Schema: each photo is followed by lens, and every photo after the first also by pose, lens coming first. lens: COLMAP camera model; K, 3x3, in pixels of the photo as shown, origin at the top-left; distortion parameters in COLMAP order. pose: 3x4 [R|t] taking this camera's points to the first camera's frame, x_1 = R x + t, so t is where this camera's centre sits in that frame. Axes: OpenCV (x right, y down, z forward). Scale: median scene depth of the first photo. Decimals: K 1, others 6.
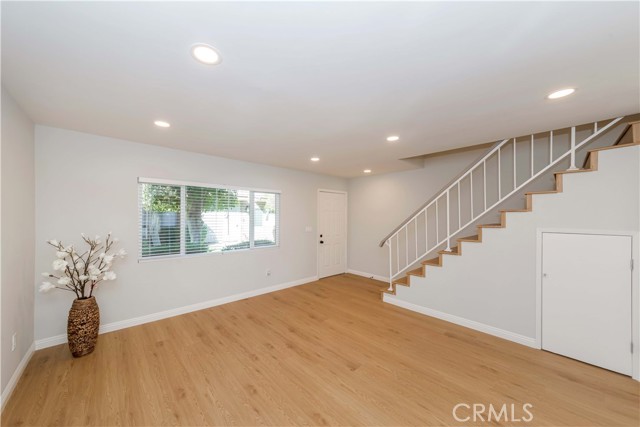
lens RADIAL K [[232.1, 0, 308.0], [0, 232.1, 216.2], [0, 0, 1]] dist [0.000980, 0.000088]
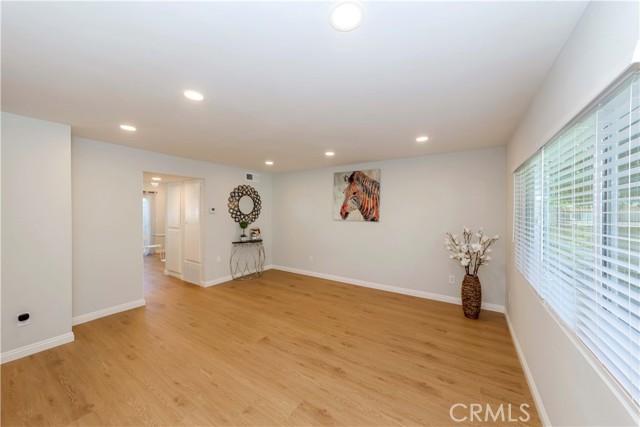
lens RADIAL K [[226.1, 0, 319.4], [0, 226.1, 212.0], [0, 0, 1]] dist [0.000788, 0.000066]
pose [[-0.963821, -0.007988, -0.266432, 0.163190], [-0.007820, 0.999968, -0.001691, 0.001172], [0.266437, 0.000453, -0.963852, 1.508120]]
